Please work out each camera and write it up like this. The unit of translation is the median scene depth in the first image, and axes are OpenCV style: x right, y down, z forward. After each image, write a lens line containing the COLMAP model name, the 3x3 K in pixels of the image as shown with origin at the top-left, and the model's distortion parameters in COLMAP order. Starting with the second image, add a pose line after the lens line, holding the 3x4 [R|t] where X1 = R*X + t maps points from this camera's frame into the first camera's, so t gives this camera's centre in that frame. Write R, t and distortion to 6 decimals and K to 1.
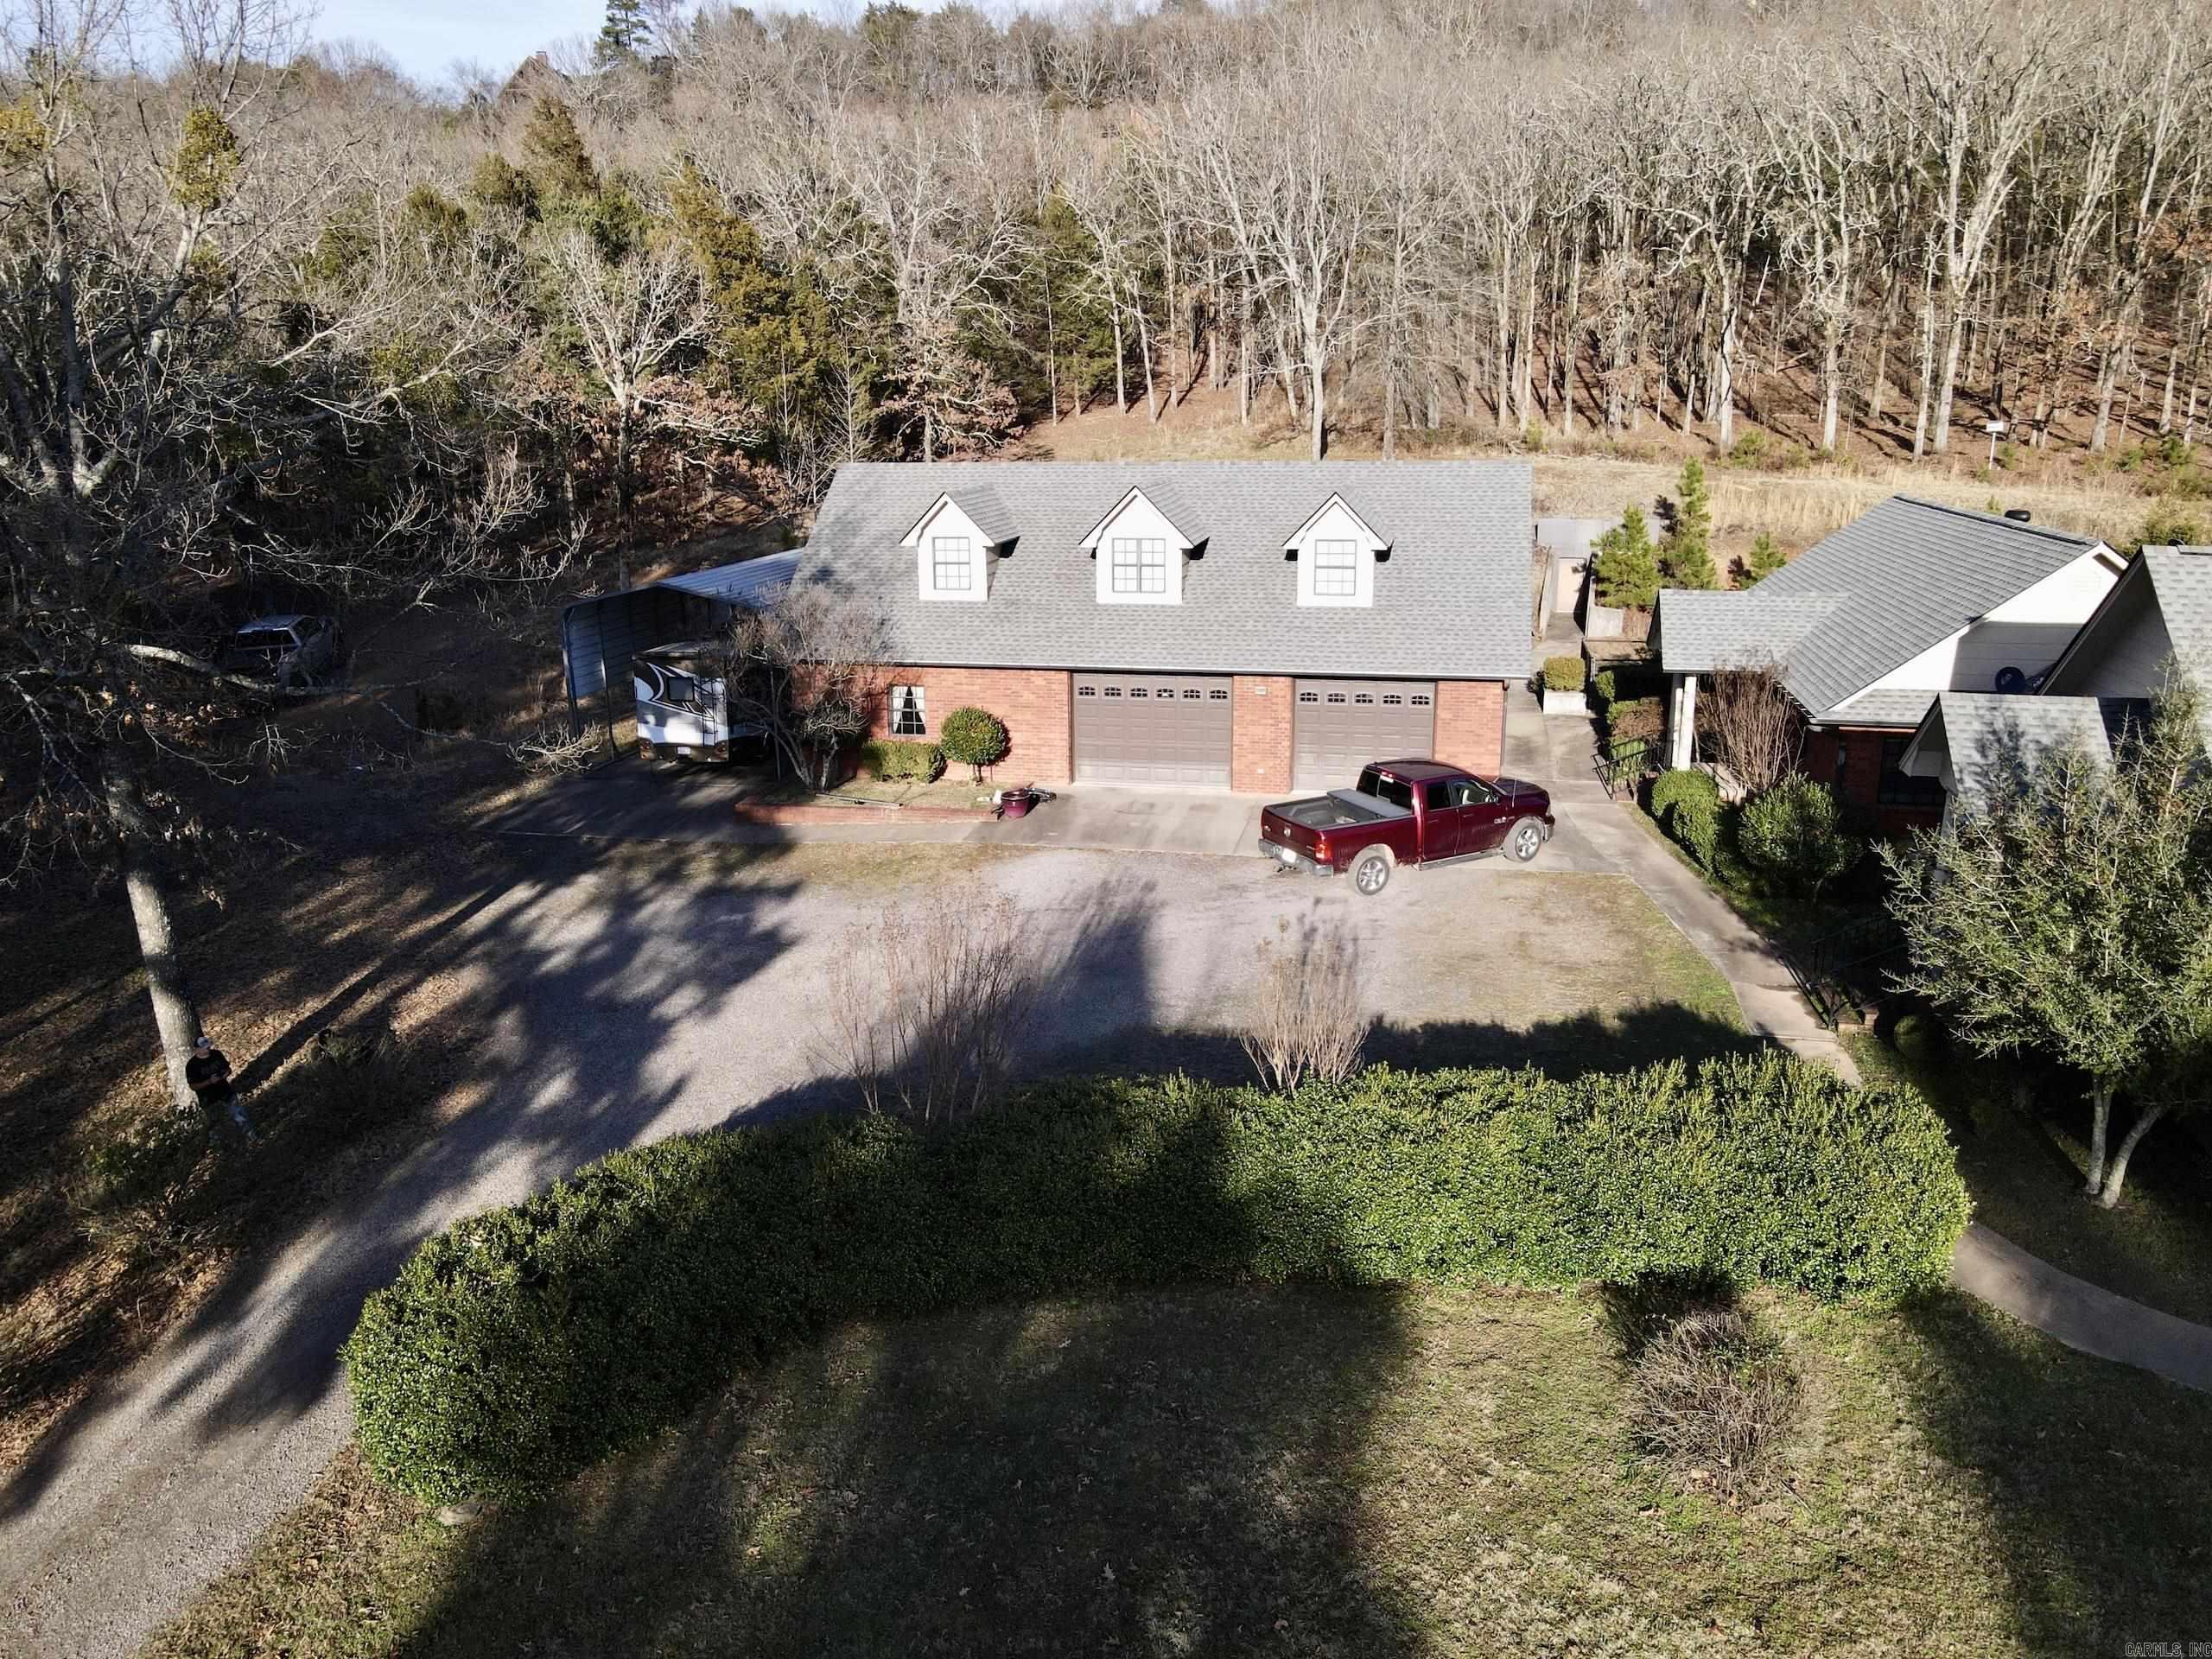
lens RADIAL K [[1670.5, 0, 1098.0], [0, 1670.5, 830.4], [0, 0, 1]] dist [0.006613, 0.034753]
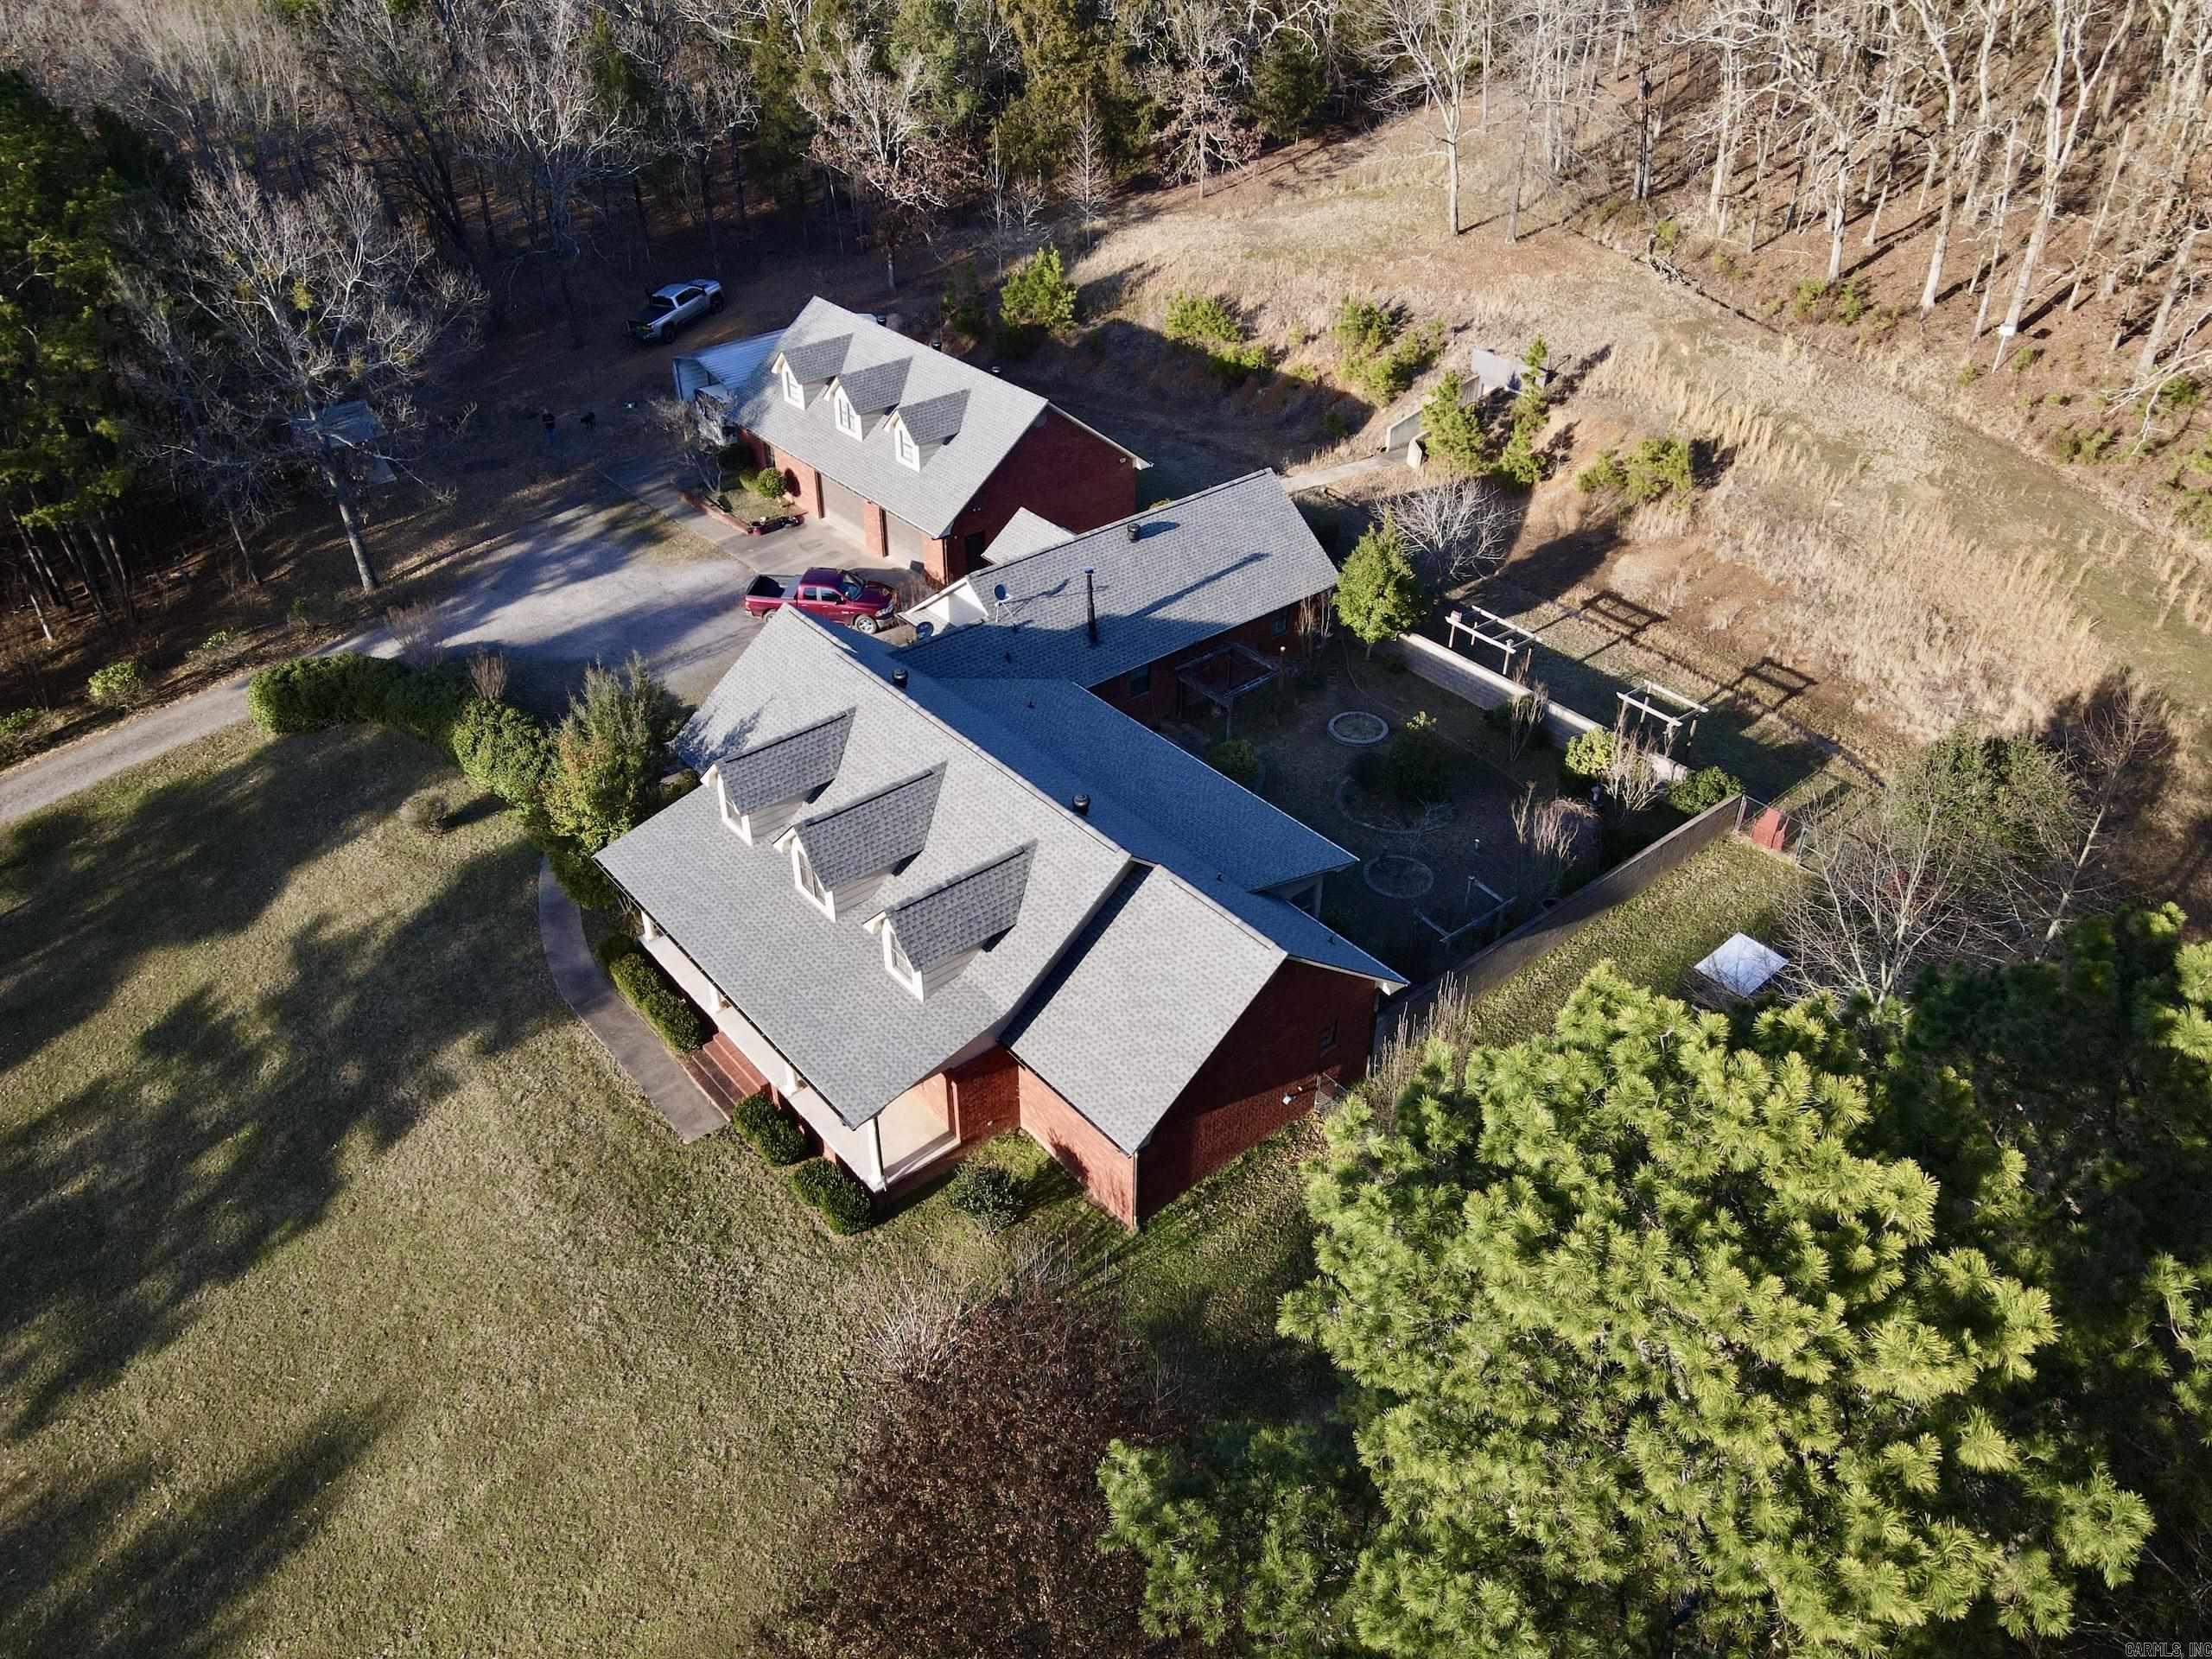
lens RADIAL K [[1686.8, 0, 1088.0], [0, 1686.8, 834.1], [0, 0, 1]] dist [0.015859, 0.006240]
pose [[0.792181, 0.359096, -0.493456, 1.565213], [-0.161918, 0.903258, 0.397377, -0.620272], [0.588414, -0.234895, 0.773688, -0.469706]]
